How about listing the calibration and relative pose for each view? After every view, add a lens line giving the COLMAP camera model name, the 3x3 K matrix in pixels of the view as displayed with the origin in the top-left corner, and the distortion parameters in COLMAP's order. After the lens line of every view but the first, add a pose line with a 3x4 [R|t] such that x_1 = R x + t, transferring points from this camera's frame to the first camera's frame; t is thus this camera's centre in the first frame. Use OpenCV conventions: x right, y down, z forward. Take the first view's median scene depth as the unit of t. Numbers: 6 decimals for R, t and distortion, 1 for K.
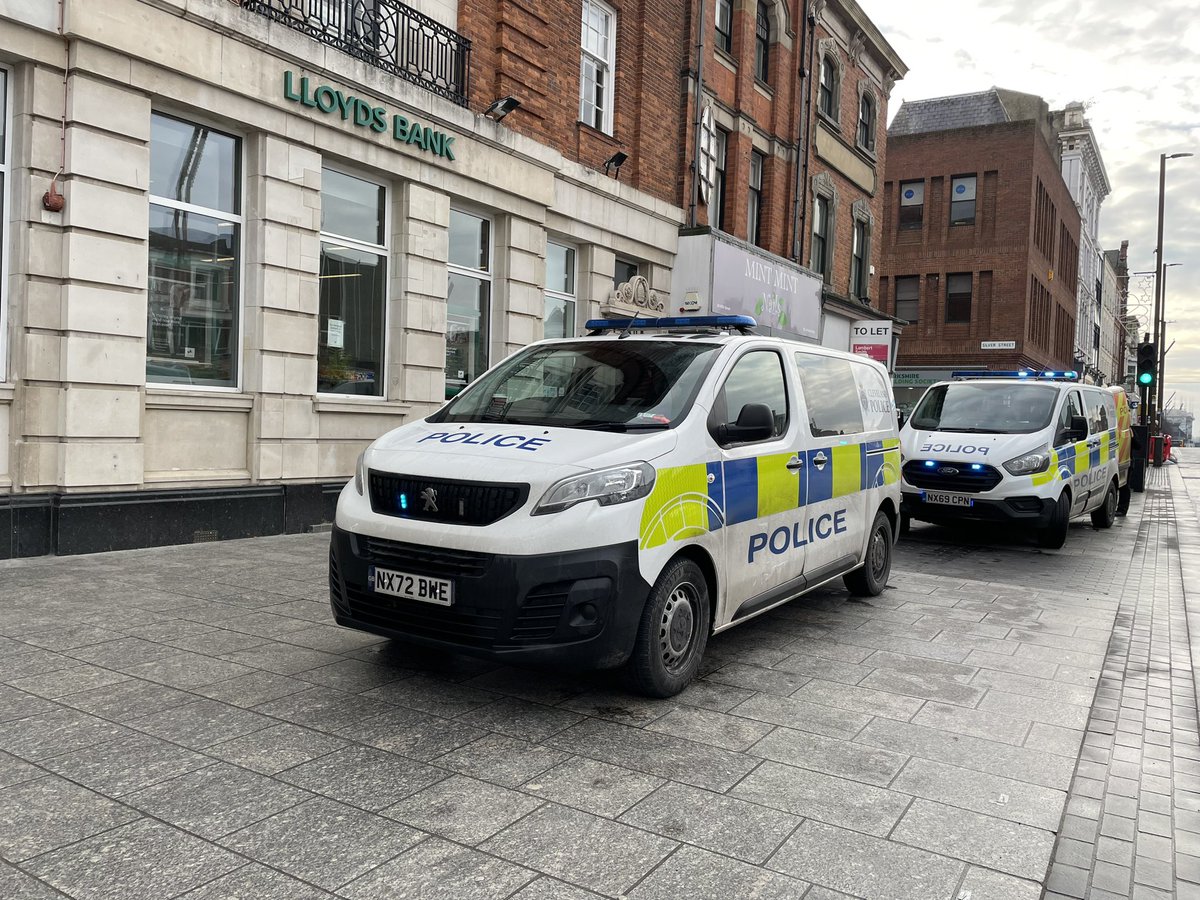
lens RADIAL K [[902.7, 0, 598.3], [0, 902.7, 471.0], [0, 0, 1]] dist [0.096141, -0.113963]
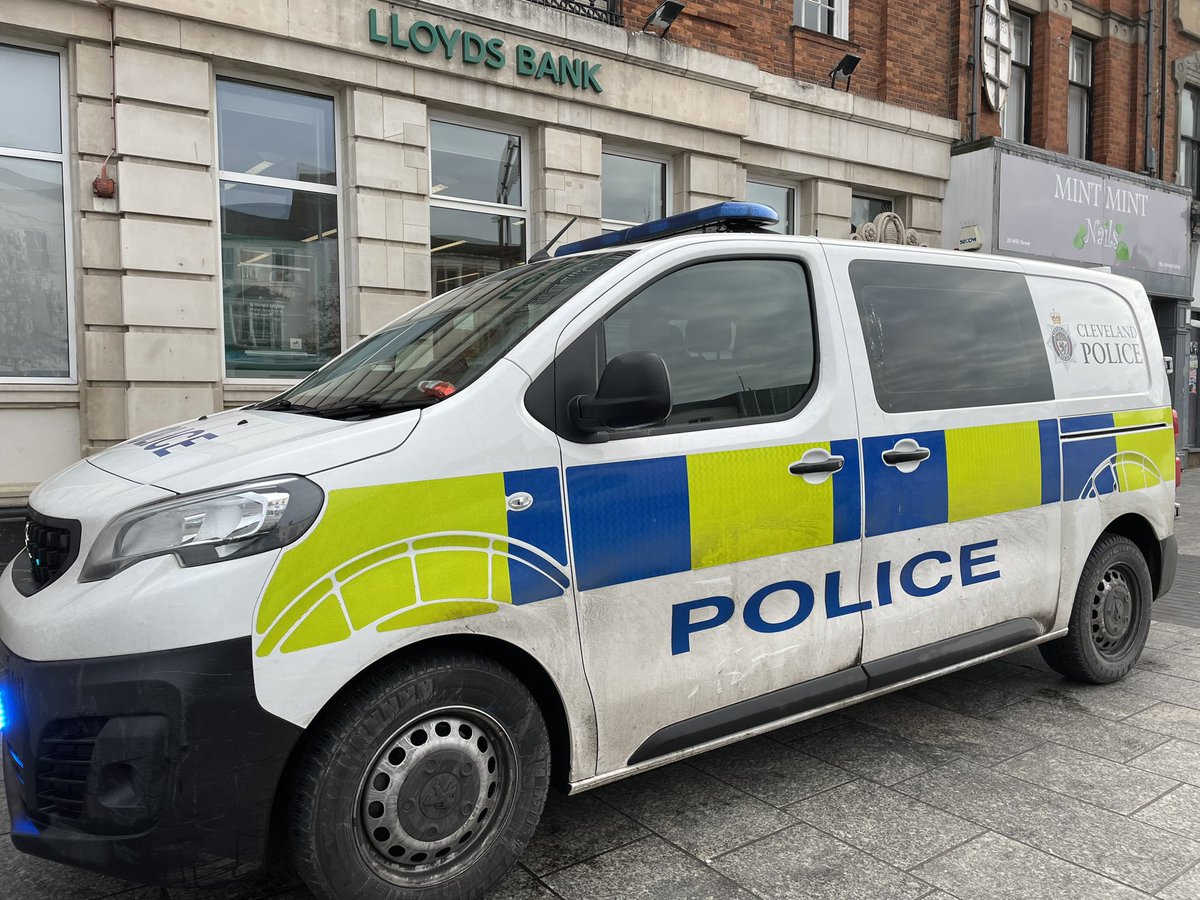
lens RADIAL K [[902.7, 0, 598.3], [0, 902.7, 471.0], [0, 0, 1]] dist [0.096141, -0.113963]
pose [[0.924078, -0.010491, -0.382061, 0.165503], [0.016077, 0.999805, 0.011431, -0.006713], [0.381866, -0.016706, 0.924067, 0.245755]]
